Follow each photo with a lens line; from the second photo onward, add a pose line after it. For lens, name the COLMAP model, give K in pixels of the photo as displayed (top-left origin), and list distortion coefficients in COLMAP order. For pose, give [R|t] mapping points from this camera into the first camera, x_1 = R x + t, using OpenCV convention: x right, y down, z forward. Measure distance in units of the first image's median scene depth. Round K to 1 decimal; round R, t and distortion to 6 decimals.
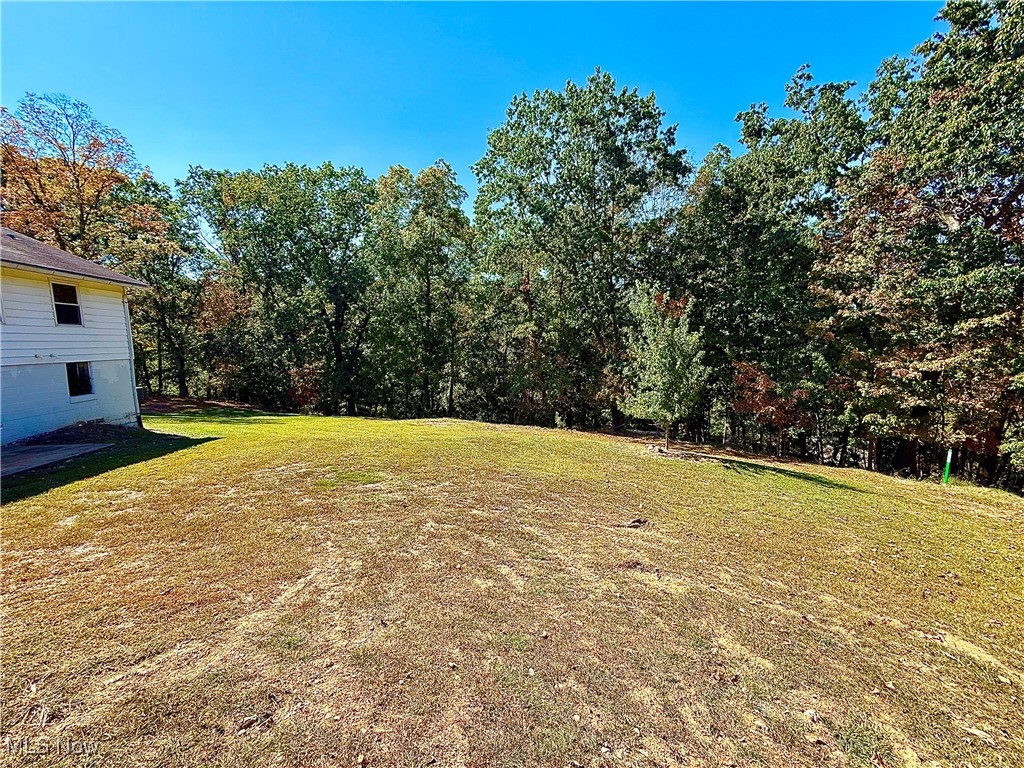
lens RADIAL K [[412.5, 0, 493.1], [0, 412.5, 381.8], [0, 0, 1]] dist [-0.000302, 0.000157]
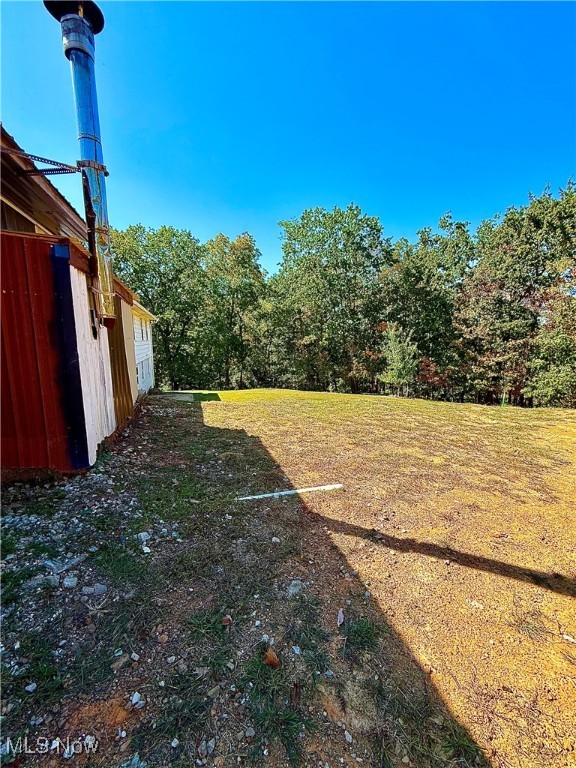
lens RADIAL K [[309.4, 0, 277.2], [0, 309.4, 378.2], [0, 0, 1]] dist [-0.000302, 0.000157]
pose [[0.983090, -0.009562, 0.182871, -0.257511], [0.005121, 0.999681, 0.024740, 0.009254], [-0.183049, -0.023385, 0.982826, -0.257475]]
